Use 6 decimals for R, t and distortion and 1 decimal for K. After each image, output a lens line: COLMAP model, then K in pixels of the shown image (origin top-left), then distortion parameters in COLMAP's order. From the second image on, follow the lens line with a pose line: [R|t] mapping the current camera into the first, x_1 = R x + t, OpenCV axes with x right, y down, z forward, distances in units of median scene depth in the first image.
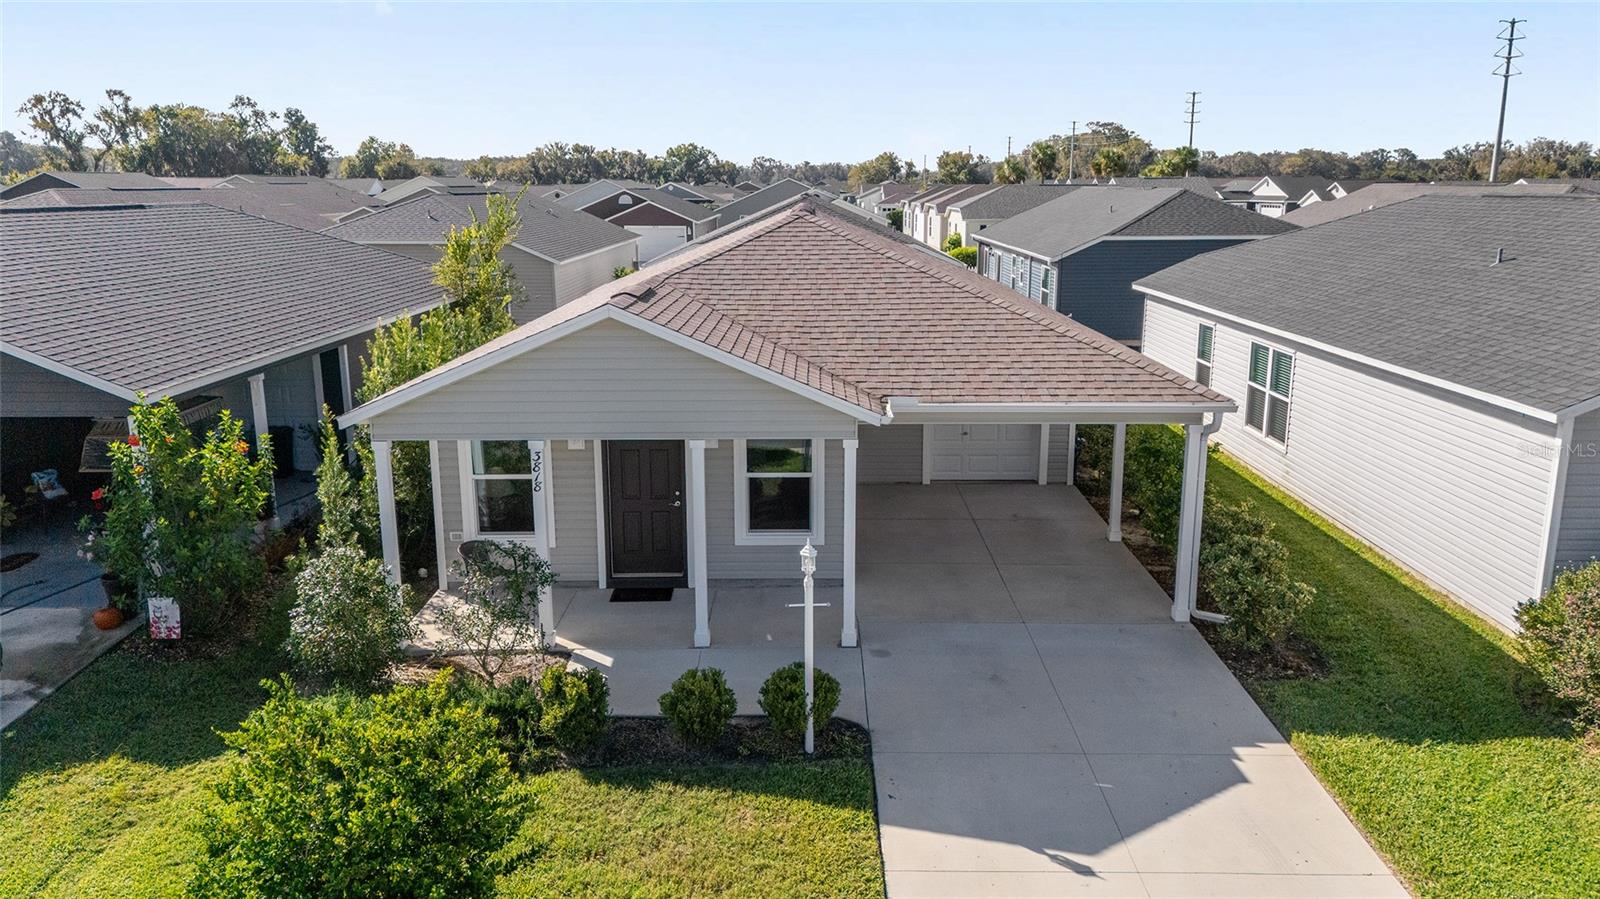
lens RADIAL K [[1152.6, 0, 800.0], [0, 1152.6, 449.5], [0, 0, 1]] dist [0.003390, 0.001786]
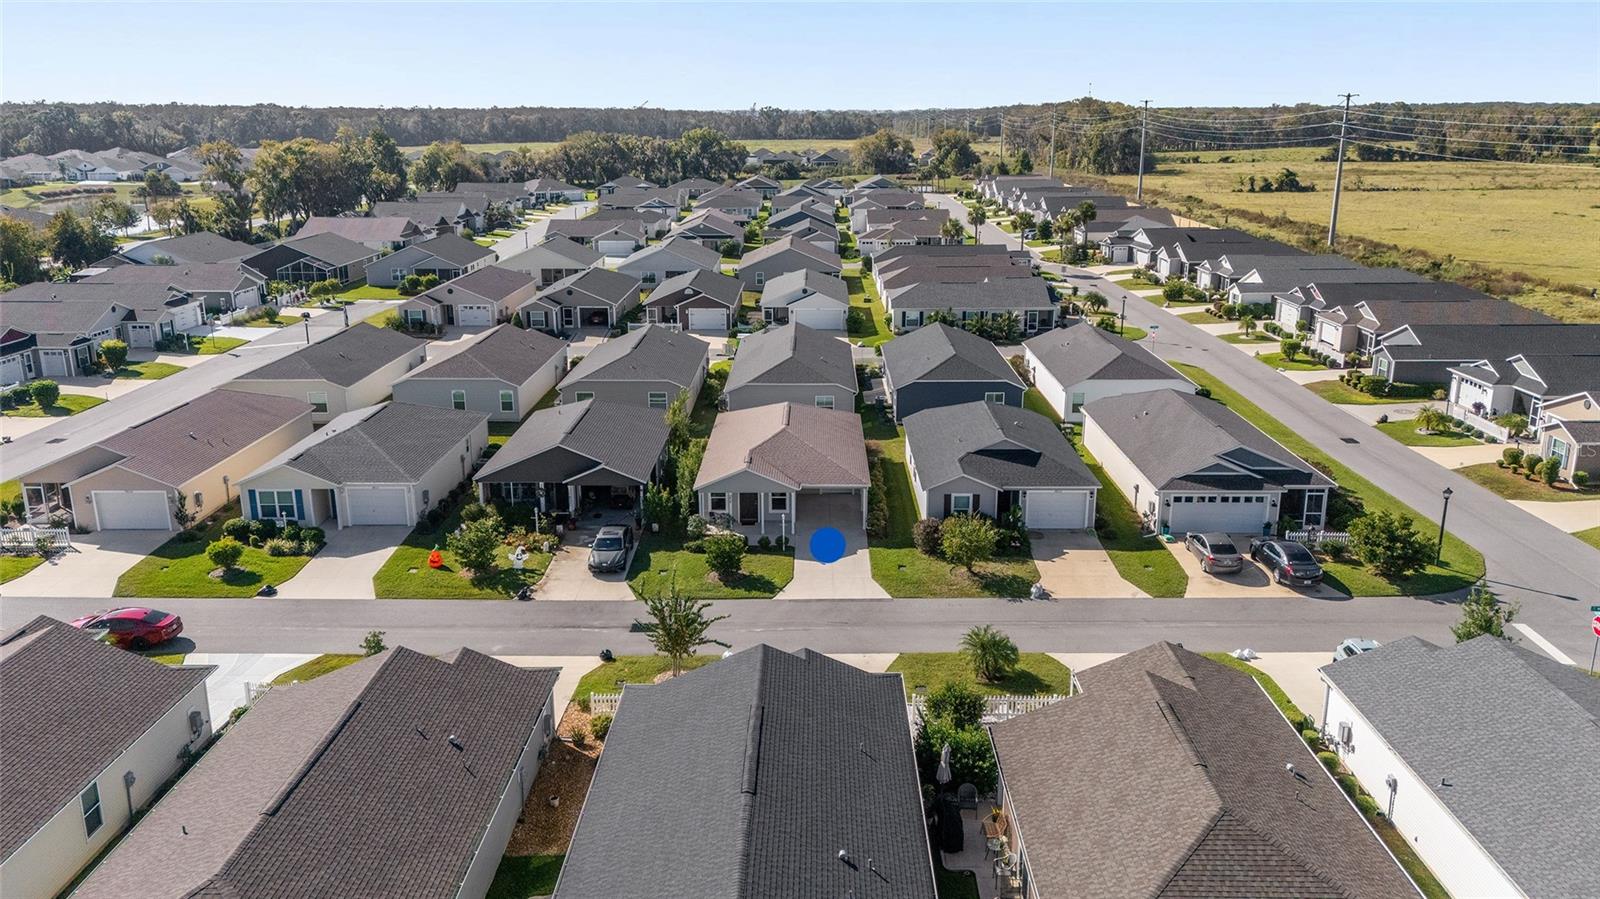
lens RADIAL K [[1152.6, 0, 800.0], [0, 1152.6, 449.5], [0, 0, 1]] dist [0.003390, 0.001786]
pose [[0.999982, 0.001494, -0.005872, 0.085339], [-0.001206, 0.998807, 0.048815, -0.360520], [0.005938, -0.048807, 0.998791, -3.269354]]
